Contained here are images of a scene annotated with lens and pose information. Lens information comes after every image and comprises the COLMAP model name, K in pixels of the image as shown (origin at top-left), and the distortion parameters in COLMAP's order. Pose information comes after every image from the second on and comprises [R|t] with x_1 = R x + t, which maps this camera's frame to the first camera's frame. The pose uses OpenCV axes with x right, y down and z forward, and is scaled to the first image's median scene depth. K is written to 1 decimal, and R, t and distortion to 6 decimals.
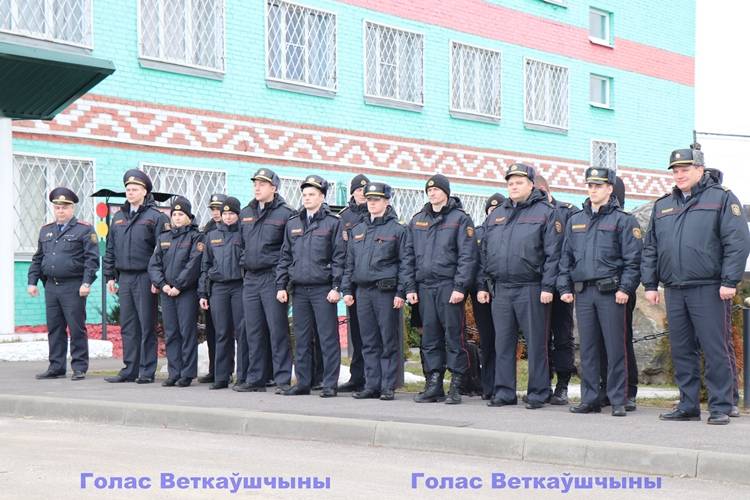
lens RADIAL K [[1995.5, 0, 374.8], [0, 1995.5, 251.0], [0, 0, 1]] dist [0.364978, 0.000000]
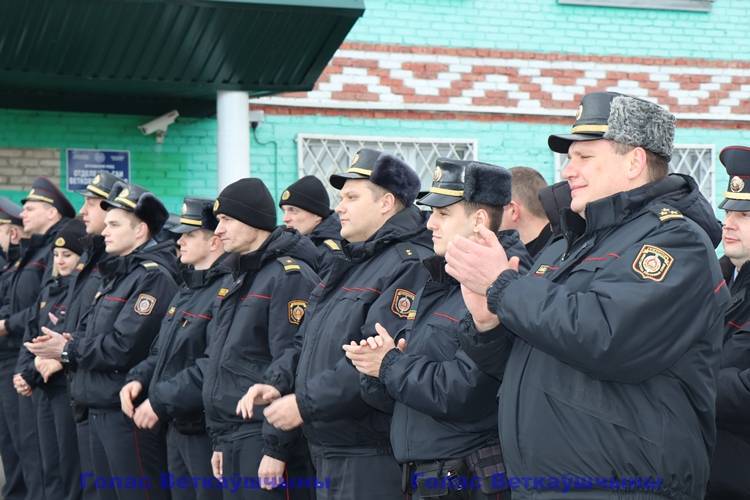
lens RADIAL K [[1995.5, 0, 375.2], [0, 1995.5, 250.3], [0, 0, 1]] dist [0.364978, 0.000000]
pose [[0.804994, -0.030796, -0.592483, 0.242986], [0.020813, 0.999503, -0.023673, 0.008631], [0.592918, 0.006725, 0.805235, 0.409060]]
